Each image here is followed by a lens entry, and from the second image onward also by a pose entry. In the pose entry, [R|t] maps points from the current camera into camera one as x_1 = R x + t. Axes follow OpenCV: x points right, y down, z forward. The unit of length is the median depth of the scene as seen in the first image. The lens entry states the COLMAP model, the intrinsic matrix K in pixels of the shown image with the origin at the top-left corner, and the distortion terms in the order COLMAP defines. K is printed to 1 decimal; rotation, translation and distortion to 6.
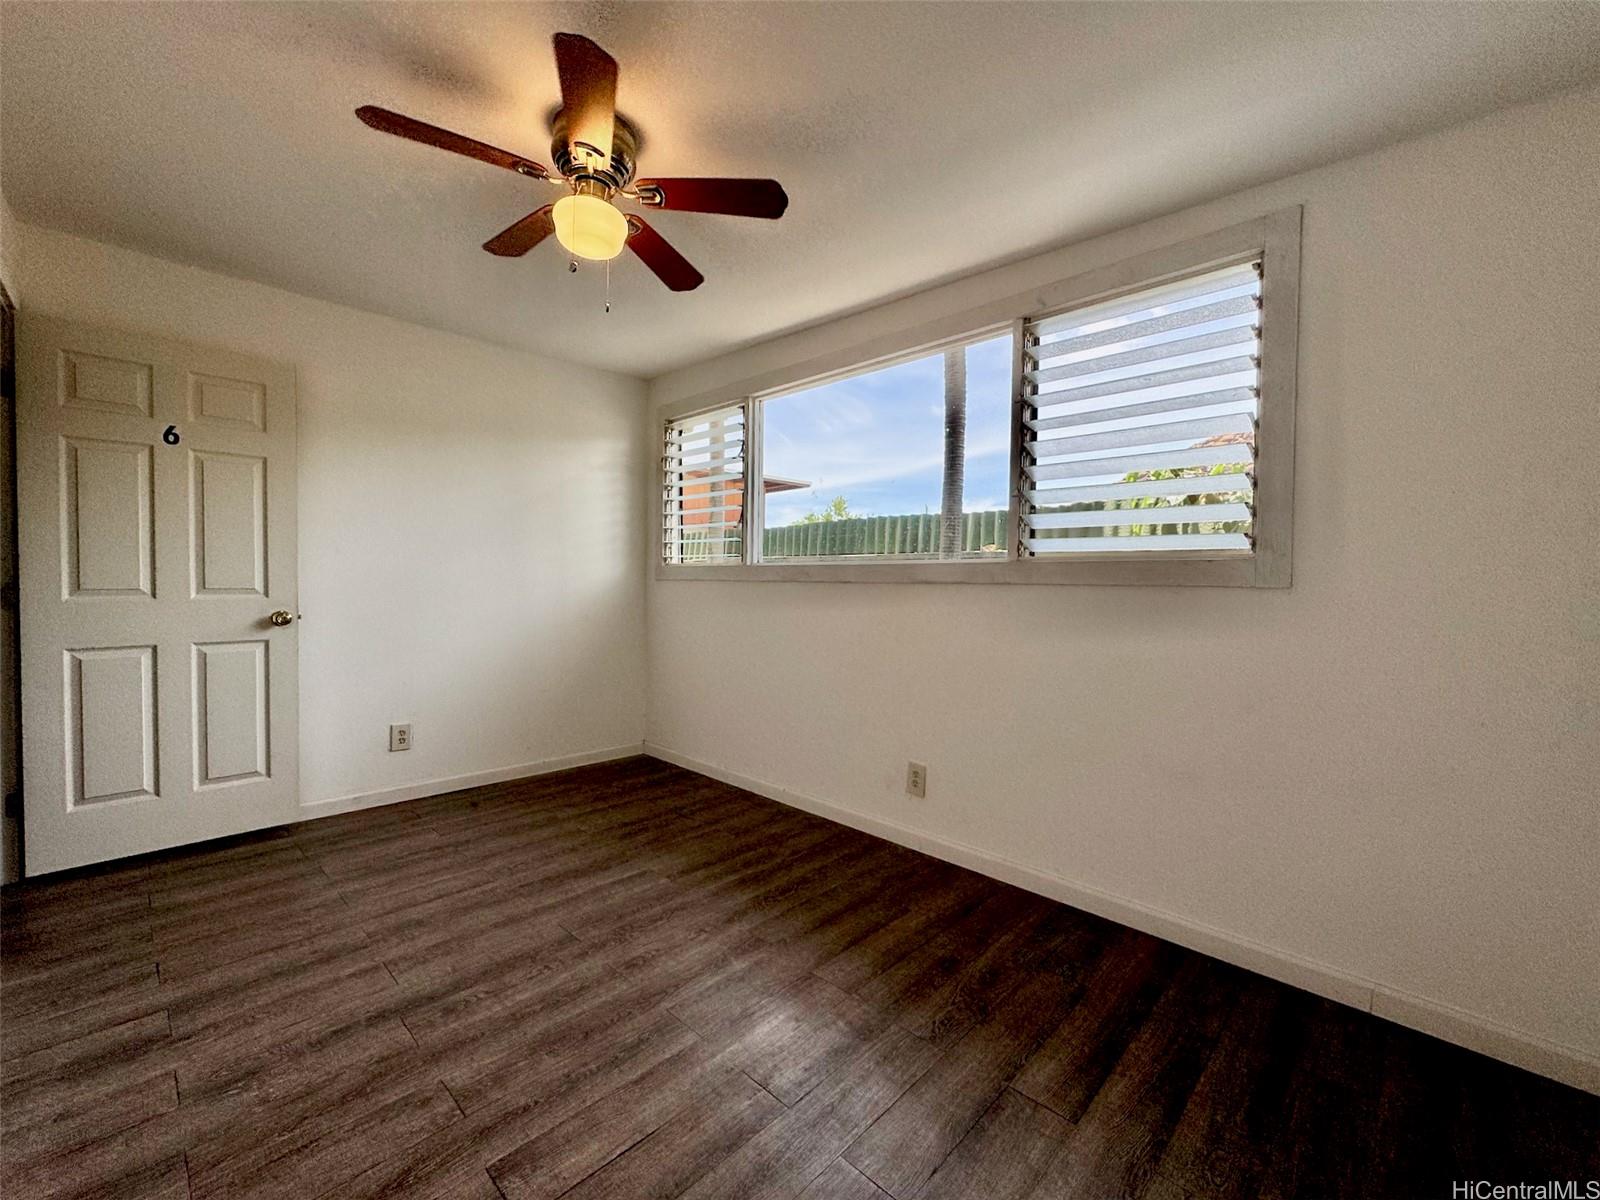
lens RADIAL K [[646.4, 0, 760.8], [0, 646.4, 593.4], [0, 0, 1]] dist [0.000298, 0.000146]
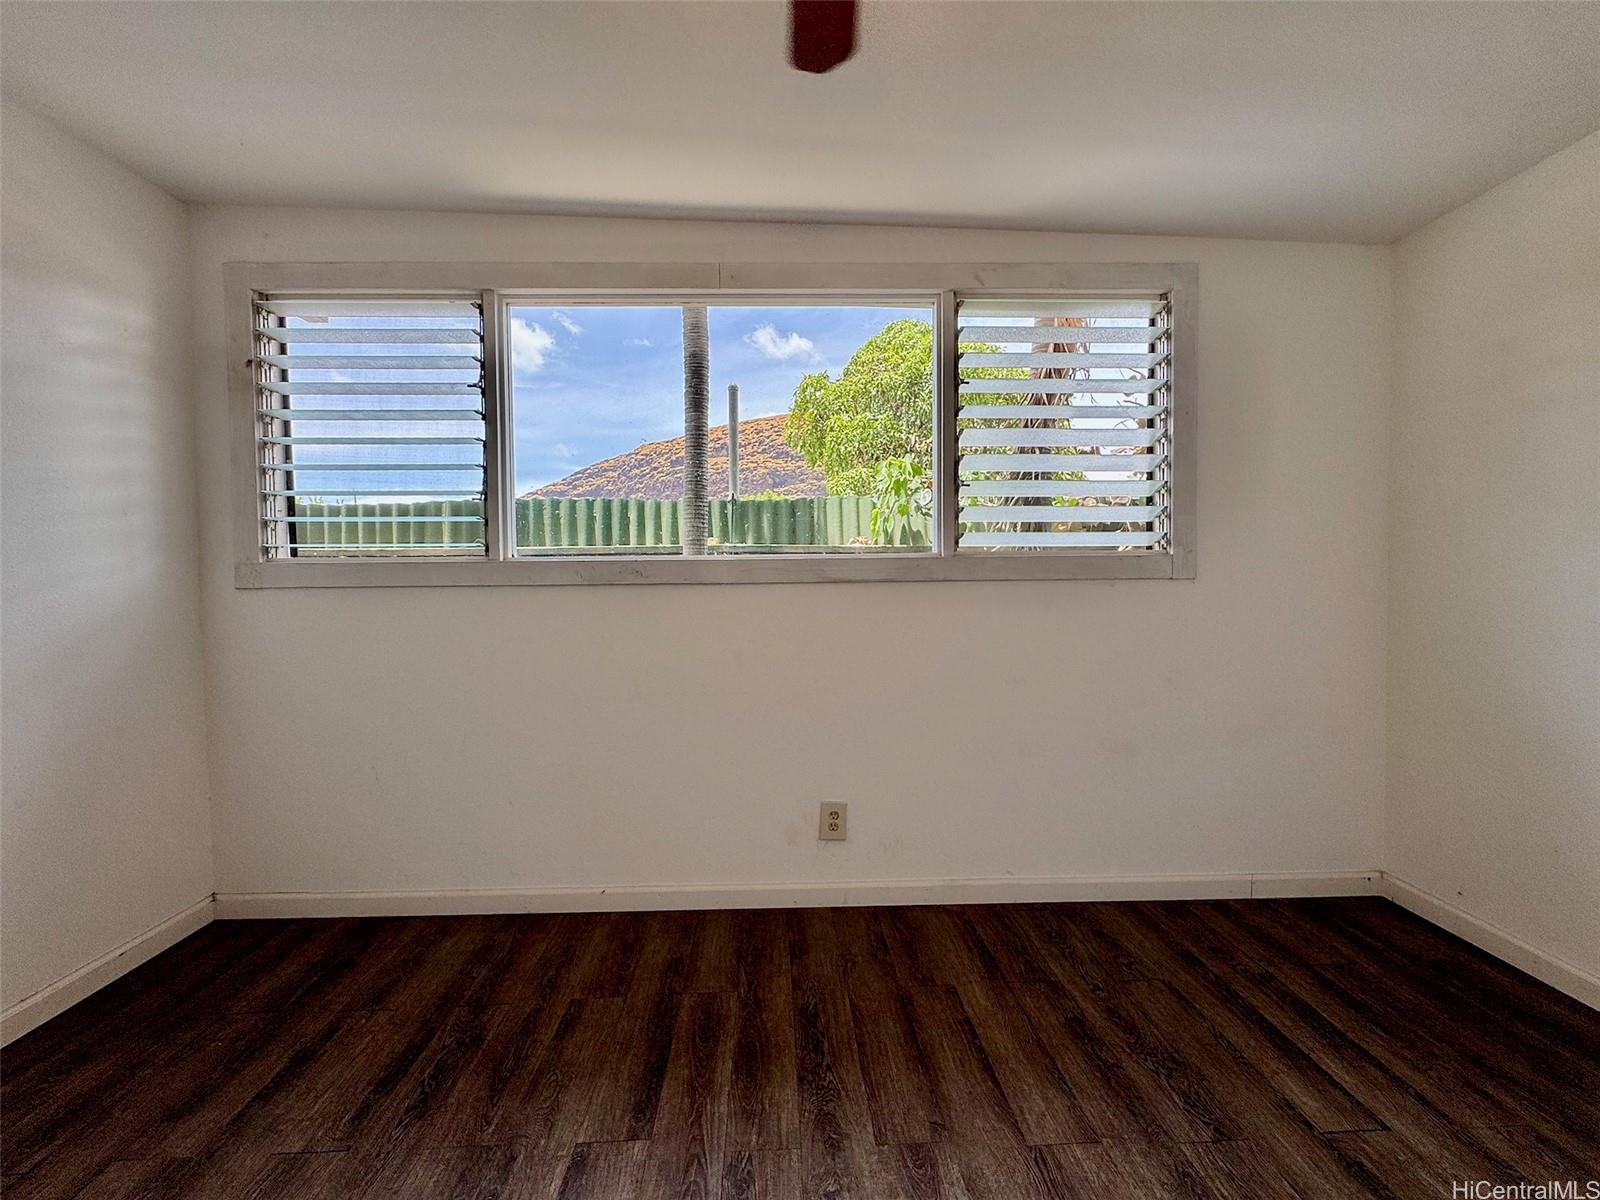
lens RADIAL K [[652.4, 0, 798.4], [0, 652.4, 596.3], [0, 0, 1]] dist [-0.001198, -0.000169]
pose [[0.675250, -0.042226, 0.736380, -0.375245], [0.033406, 0.999086, 0.026657, -0.021093], [-0.736832, 0.006600, 0.676043, 0.453932]]
